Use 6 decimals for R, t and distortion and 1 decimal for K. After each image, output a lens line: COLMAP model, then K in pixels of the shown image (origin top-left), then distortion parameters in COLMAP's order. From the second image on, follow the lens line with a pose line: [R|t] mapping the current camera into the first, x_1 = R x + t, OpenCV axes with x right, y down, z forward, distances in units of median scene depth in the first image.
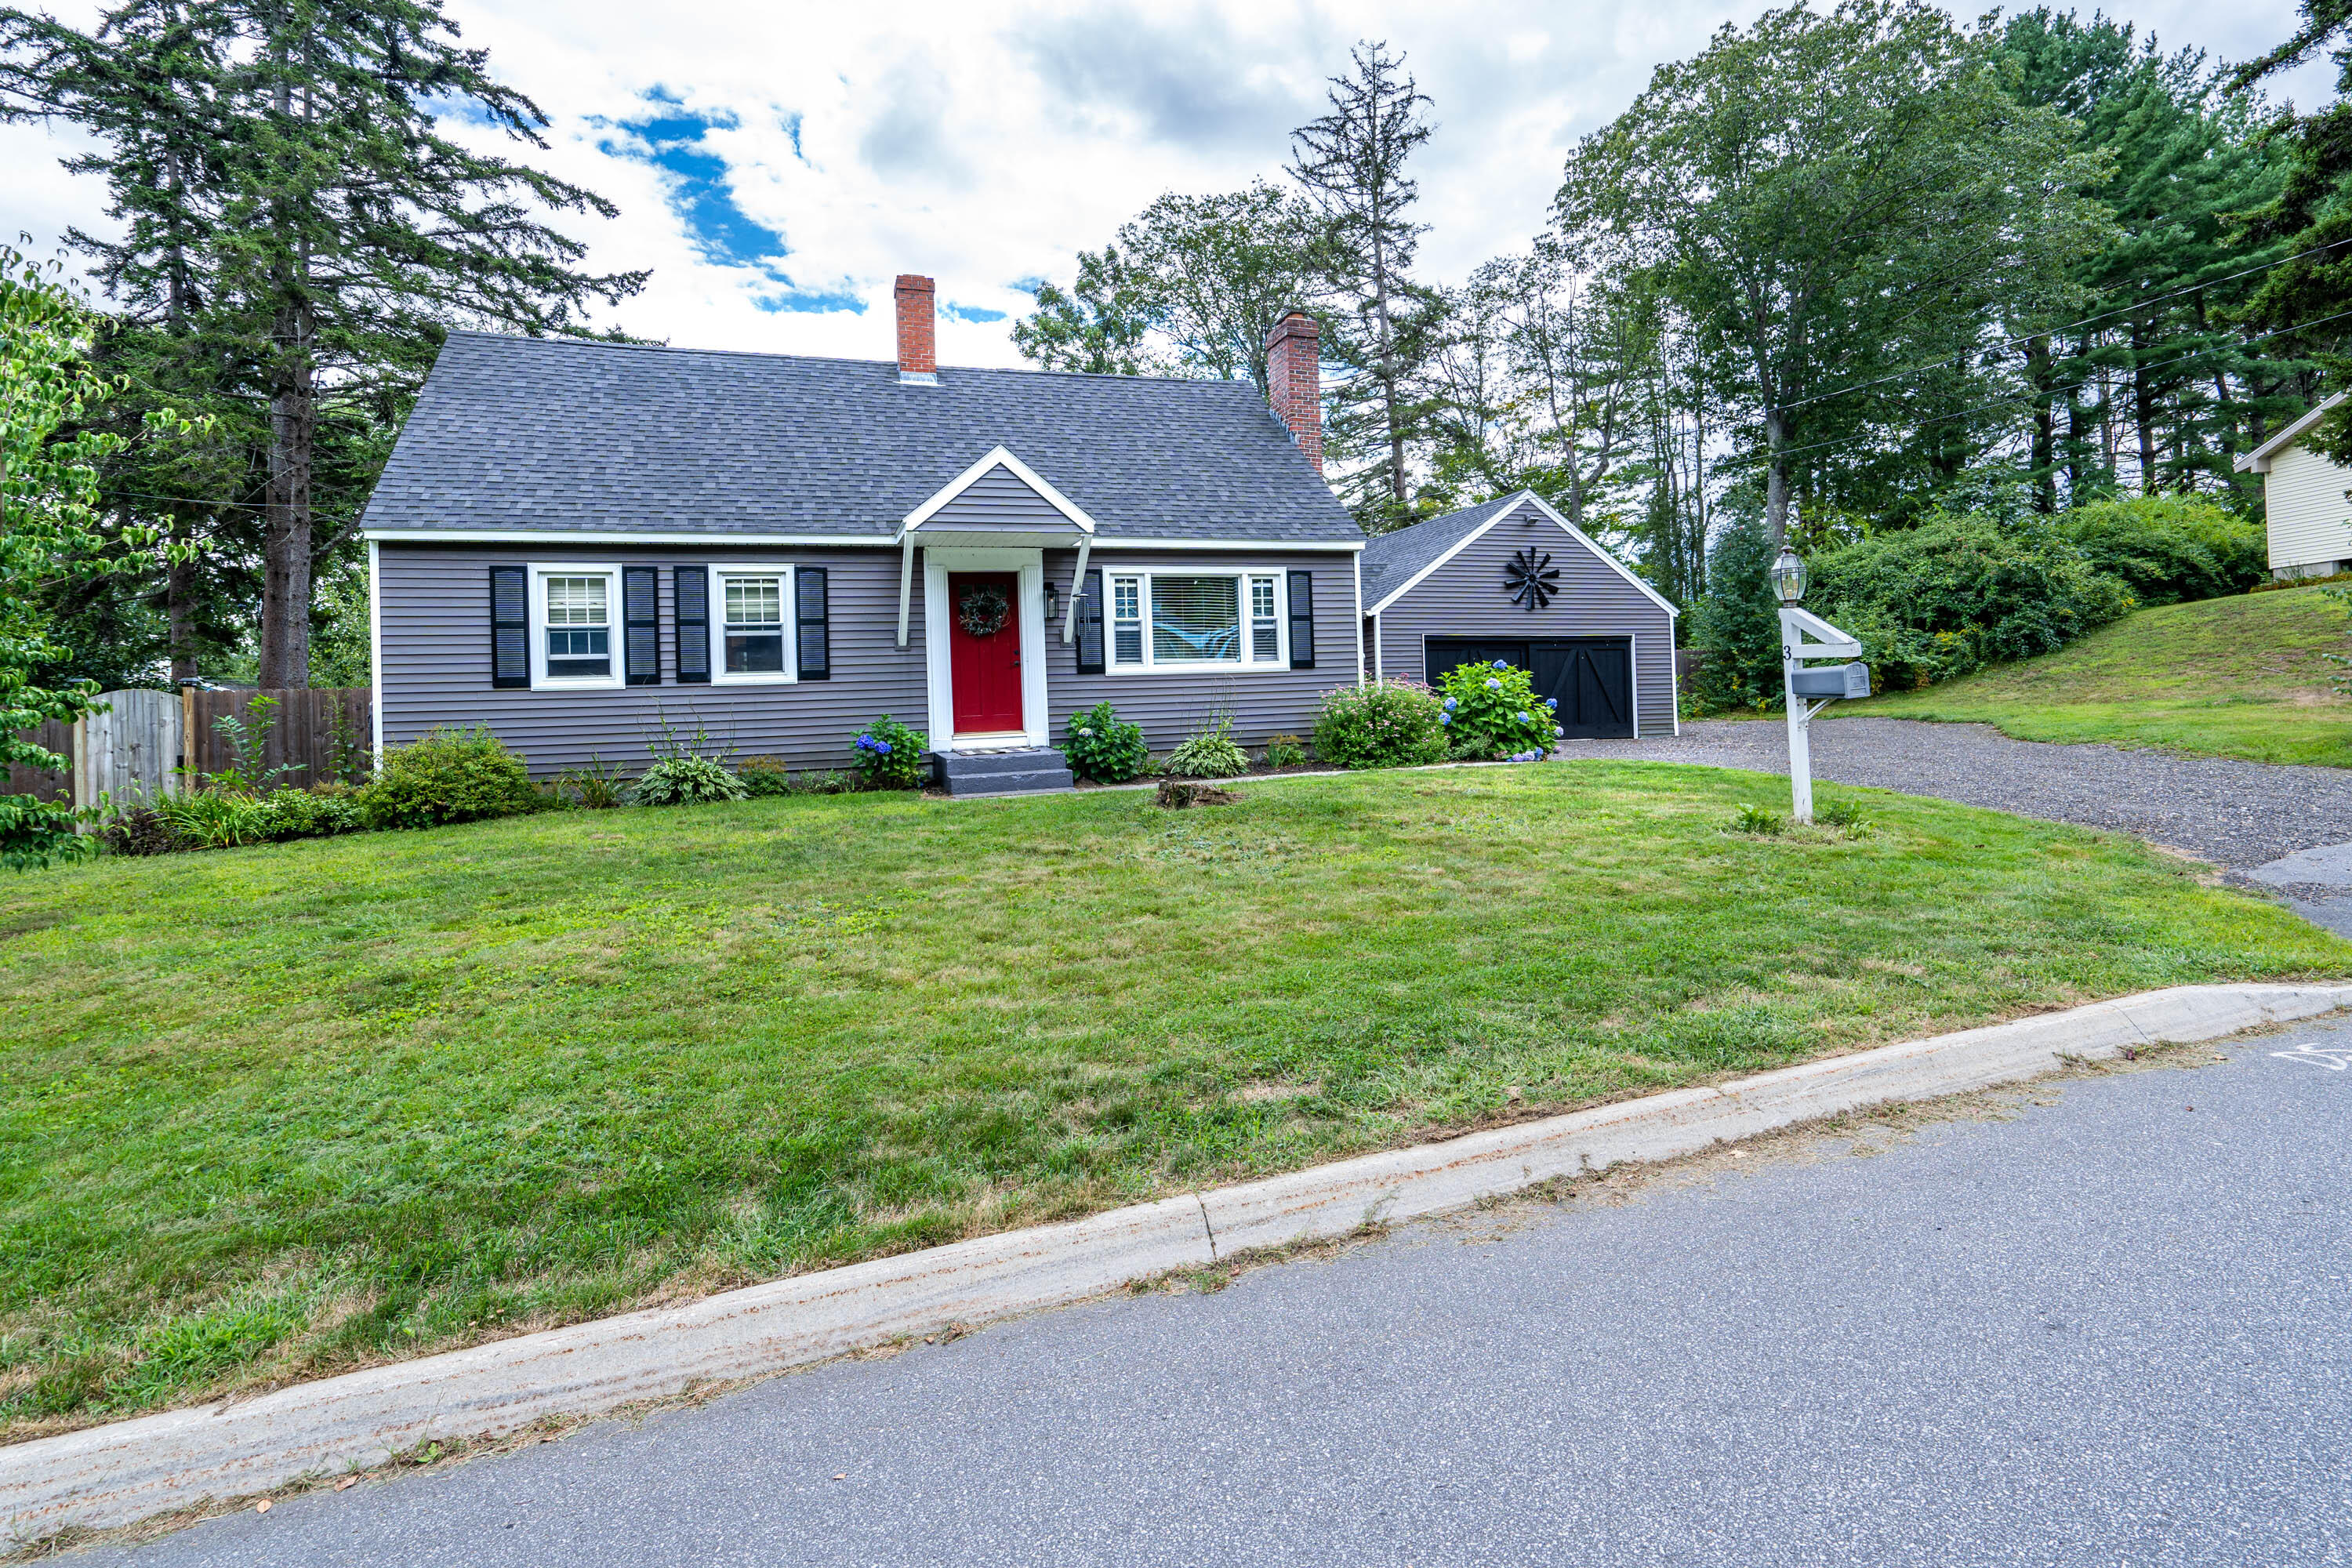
lens RADIAL K [[1128.3, 0, 1135.3], [0, 1128.3, 687.1], [0, 0, 1]] dist [-0.001059, -0.000189]
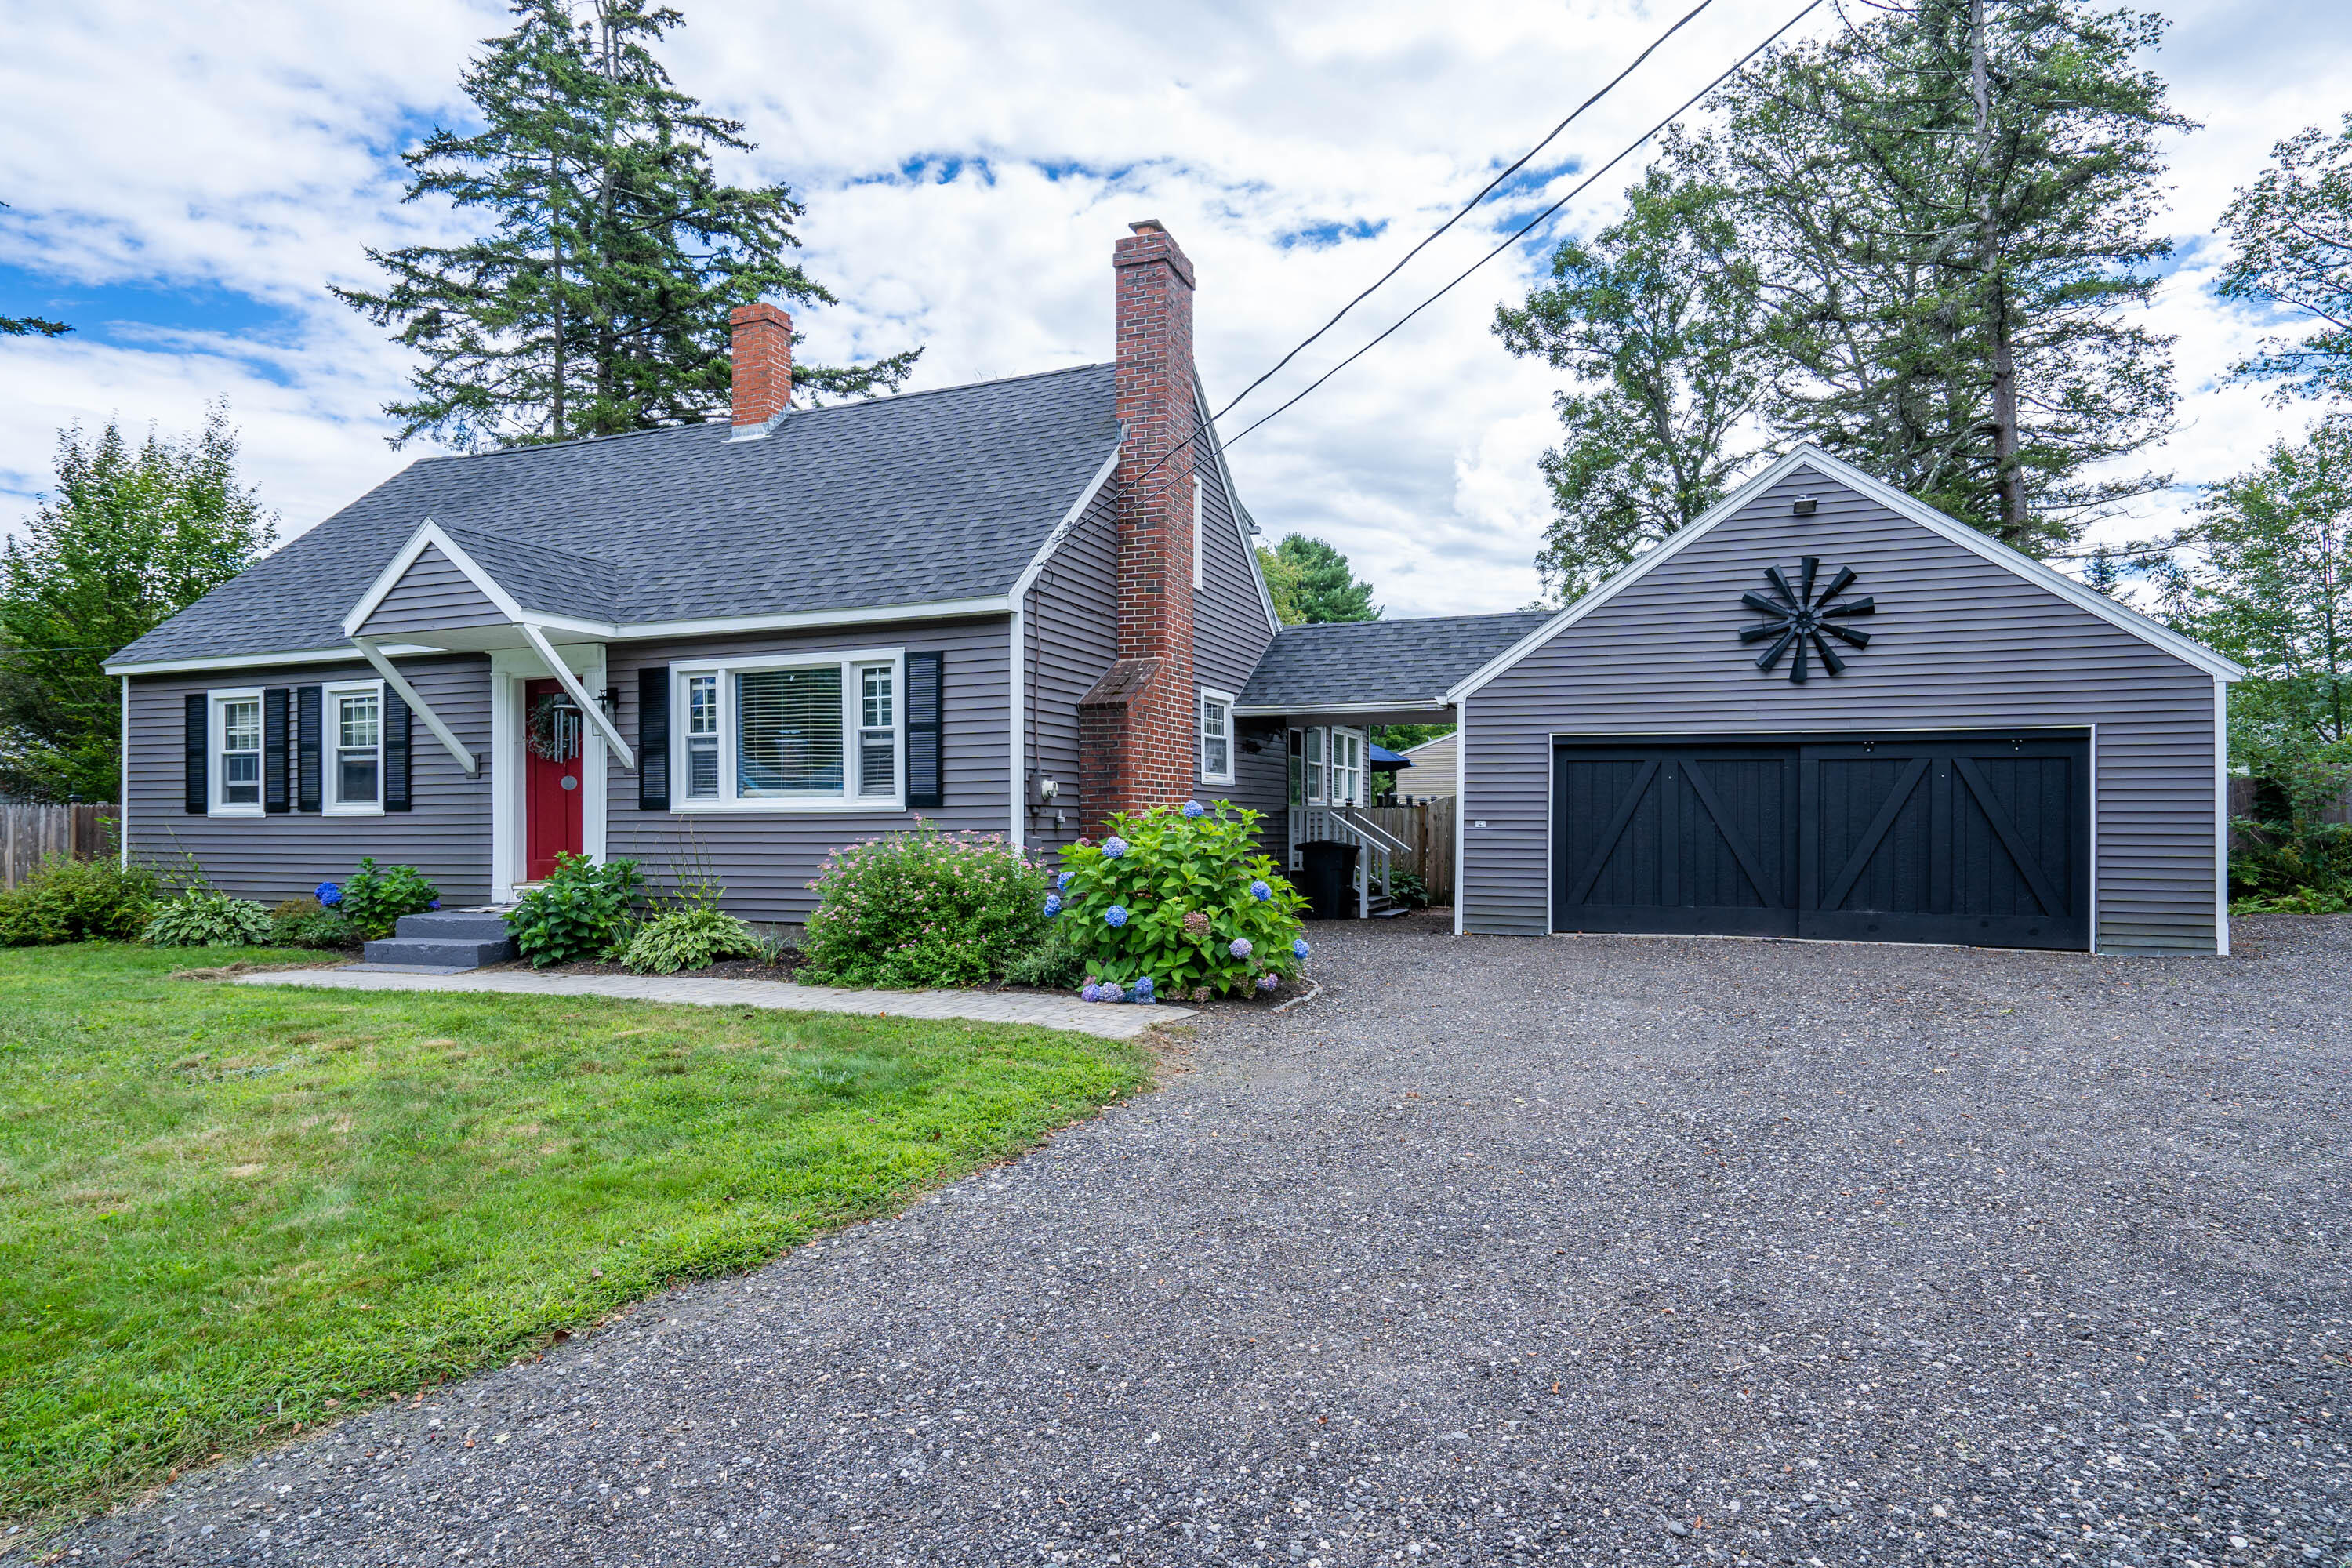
lens RADIAL K [[1239.3, 0, 1179.2], [0, 1239.3, 806.2], [0, 0, 1]] dist [0.000121, 0.000967]
pose [[0.781267, 0.028601, -0.623541, 0.691214], [-0.007956, 0.999325, 0.035869, -0.043471], [0.624146, -0.023062, 0.780967, 0.550776]]
